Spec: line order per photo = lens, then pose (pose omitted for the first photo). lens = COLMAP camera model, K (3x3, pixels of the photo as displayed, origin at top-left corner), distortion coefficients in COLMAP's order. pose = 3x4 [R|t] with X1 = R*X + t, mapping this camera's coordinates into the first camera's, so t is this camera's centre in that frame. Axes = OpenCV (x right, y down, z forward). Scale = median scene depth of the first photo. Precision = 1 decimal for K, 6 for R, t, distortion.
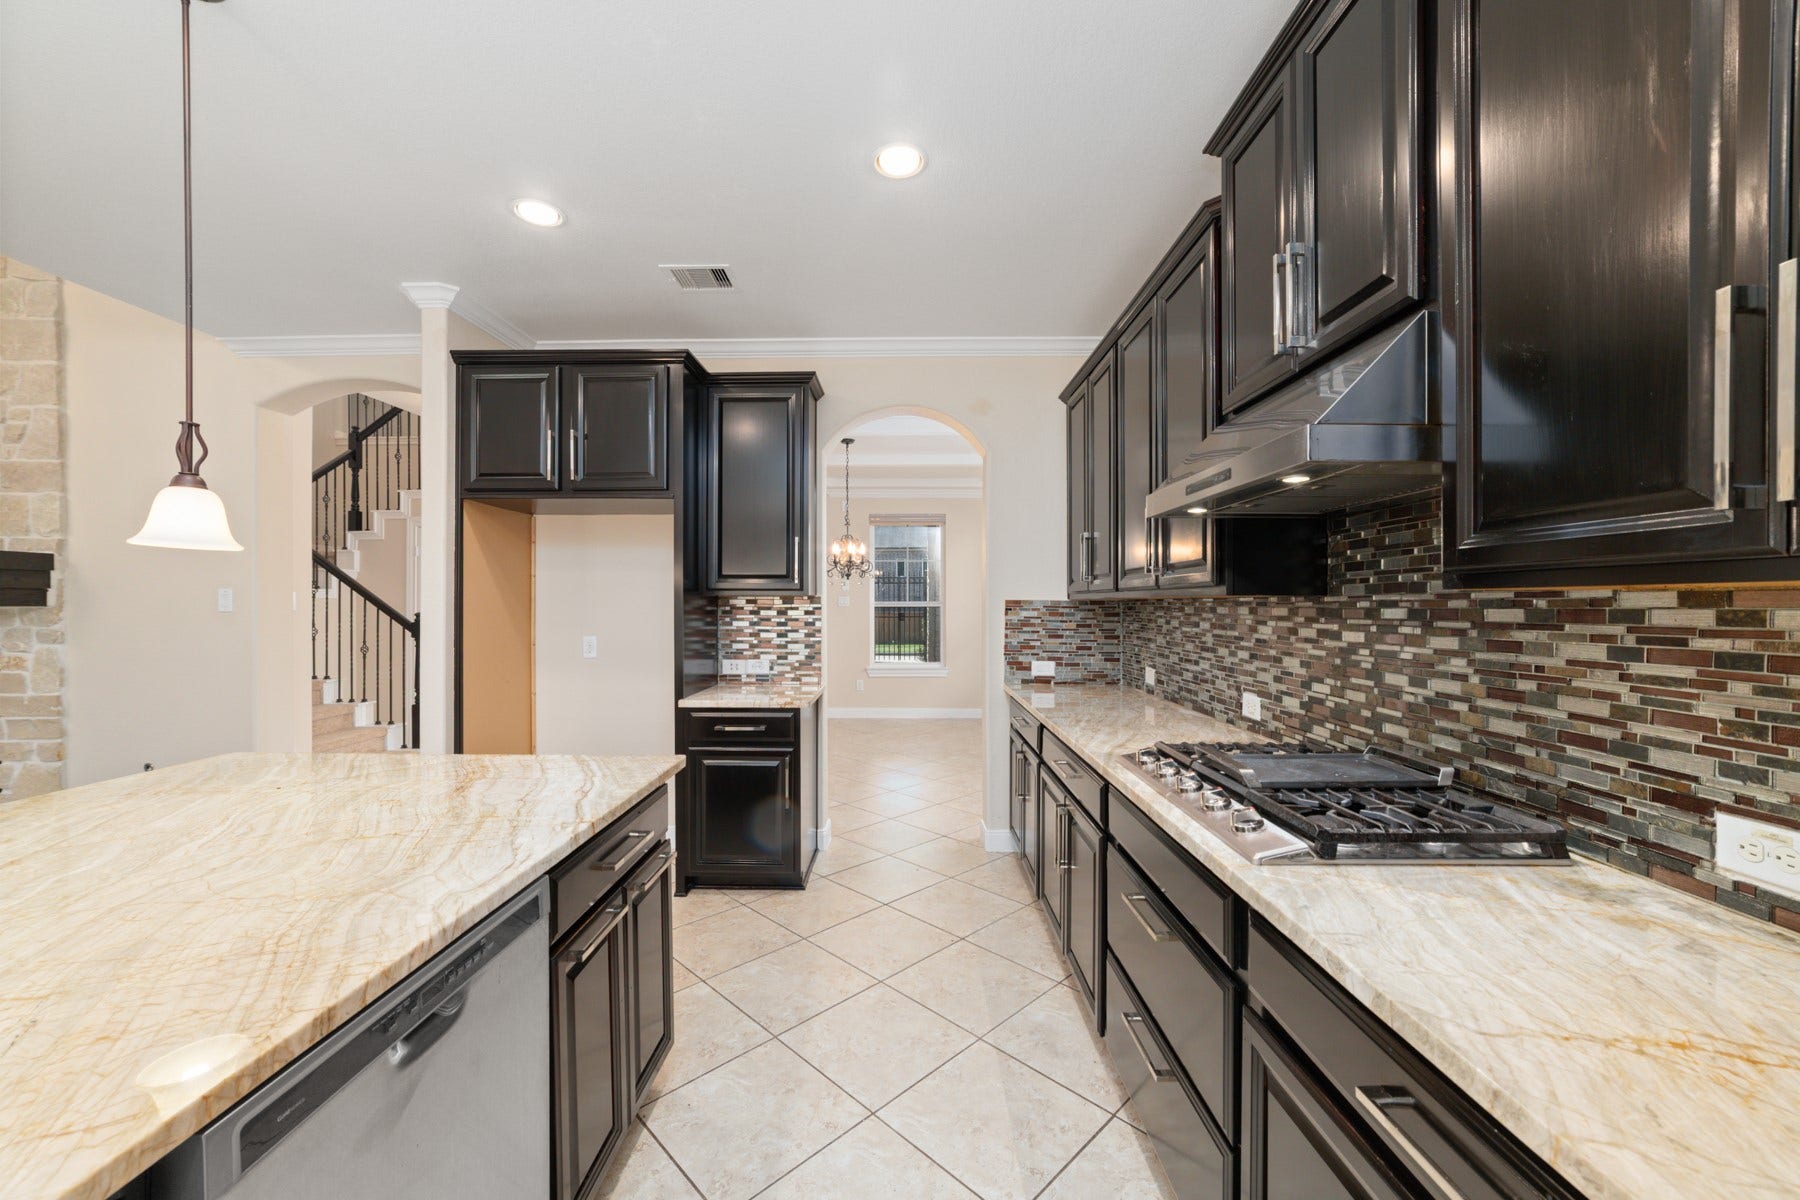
lens RADIAL K [[693.2, 0, 908.7], [0, 693.2, 599.4], [0, 0, 1]] dist [-0.006037, 0.000088]
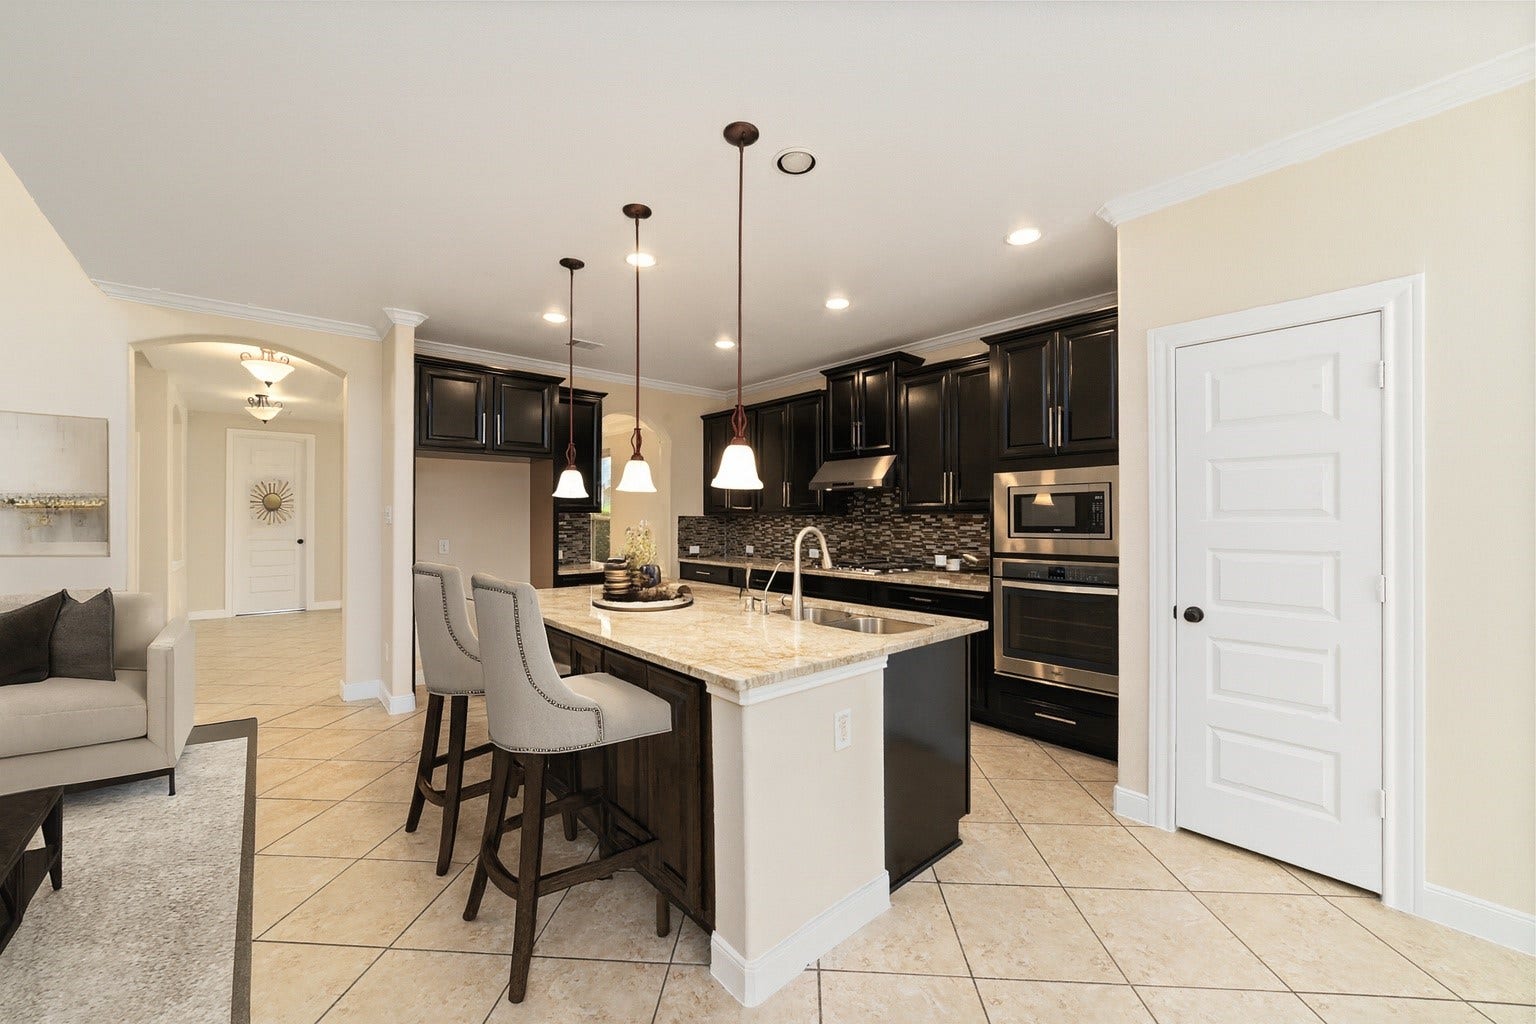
lens RADIAL K [[591.5, 0, 778.4], [0, 591.5, 516.7], [0, 0, 1]] dist [-0.006037, 0.000088]
pose [[0.739534, 0.003643, 0.673109, -1.674710], [-0.004922, 0.999988, -0.000004, 0.004215], [-0.673101, -0.003310, 0.739543, -0.940372]]
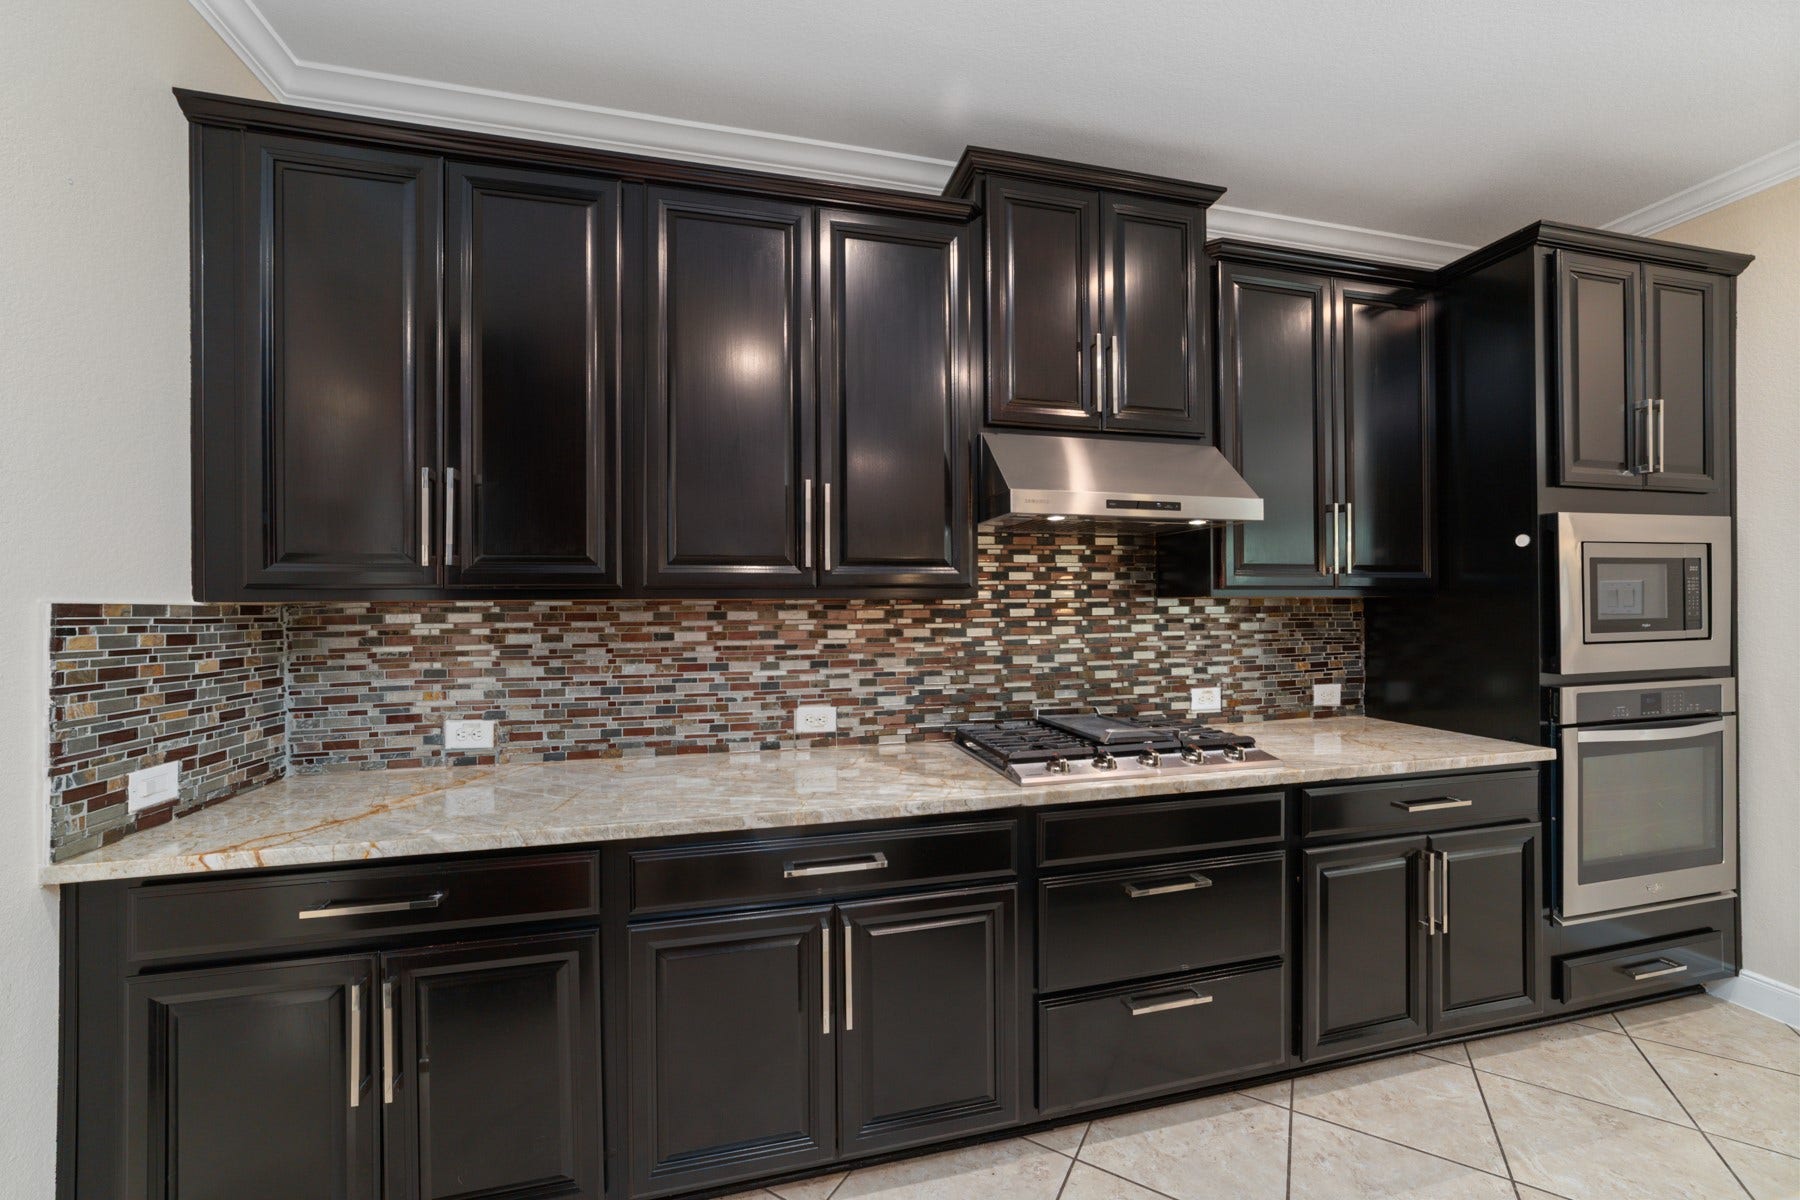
lens RADIAL K [[693.2, 0, 900.7], [0, 693.2, 602.1], [0, 0, 1]] dist [-0.006037, 0.000088]
pose [[-0.242721, 0.005350, 0.970081, -0.559933], [0.001035, 0.999986, -0.005256, 0.005982], [-0.970096, -0.000272, -0.242723, 1.487800]]
